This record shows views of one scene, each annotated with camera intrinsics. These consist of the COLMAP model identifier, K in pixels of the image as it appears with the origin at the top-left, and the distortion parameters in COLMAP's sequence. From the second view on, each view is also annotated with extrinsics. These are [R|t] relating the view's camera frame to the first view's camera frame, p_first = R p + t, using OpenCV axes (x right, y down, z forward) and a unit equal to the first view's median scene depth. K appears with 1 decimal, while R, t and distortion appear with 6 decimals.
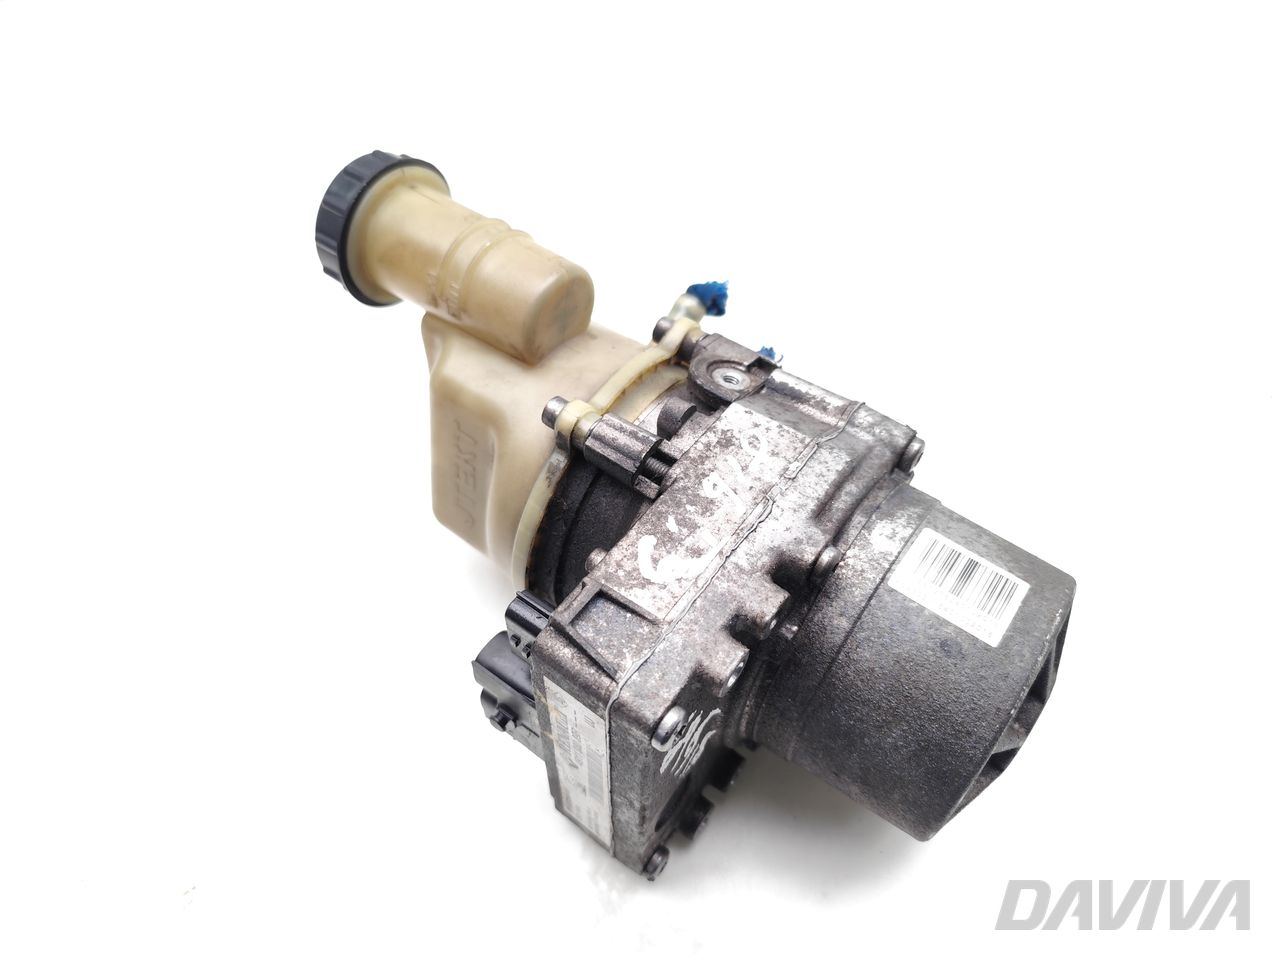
lens RADIAL K [[905.3, 0, 640.0], [0, 905.3, 480.0], [0, 0, 1]] dist [0.005158, -0.247287]
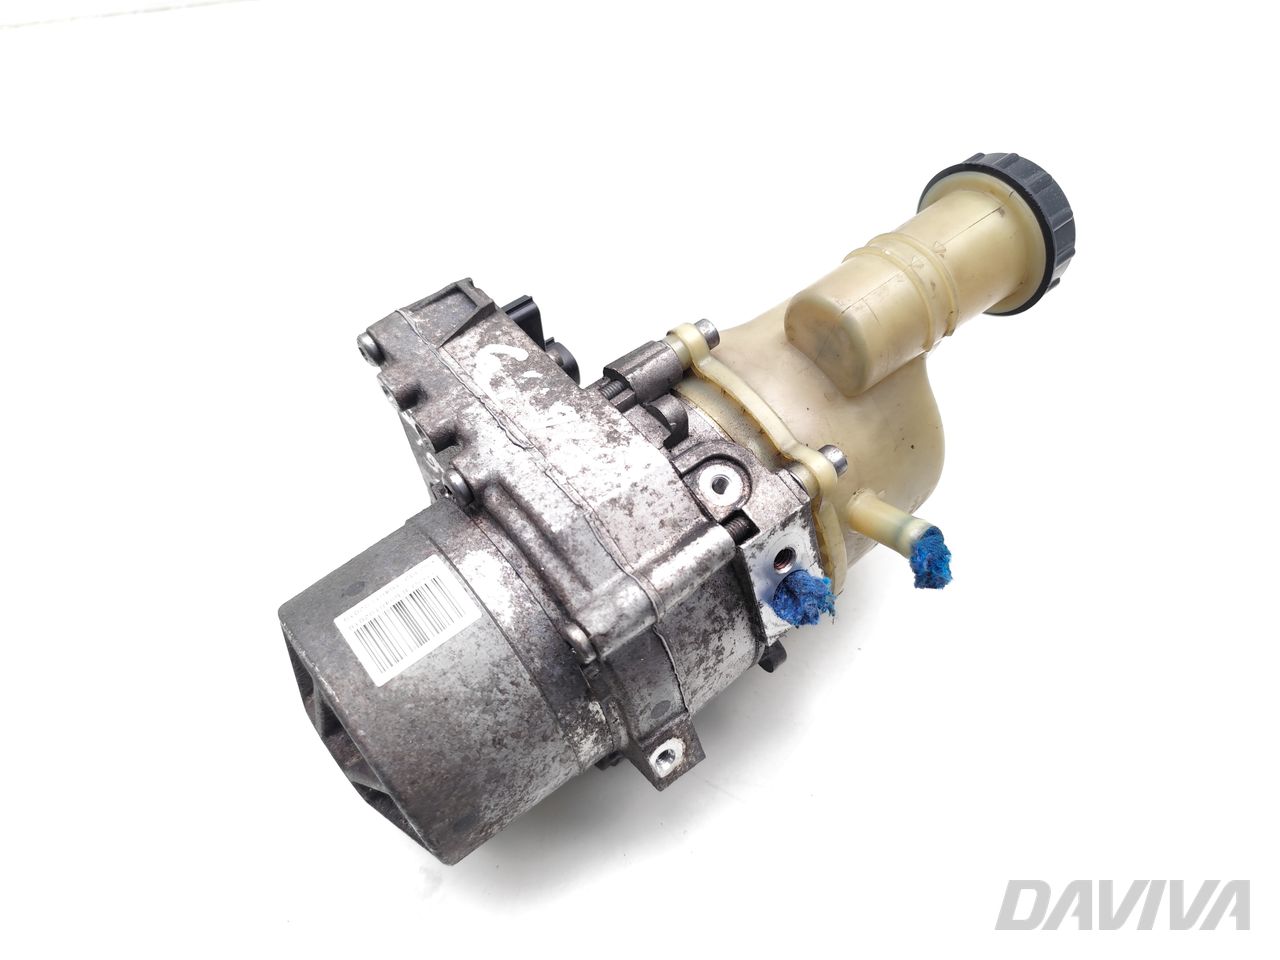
lens RADIAL K [[905.3, 0, 640.0], [0, 905.3, 480.0], [0, 0, 1]] dist [0.005158, -0.247287]
pose [[-0.249608, 0.797754, -0.548893, 0.723110], [-0.751403, 0.197981, 0.629442, -0.732346], [0.610811, 0.569554, 0.550017, 0.540007]]
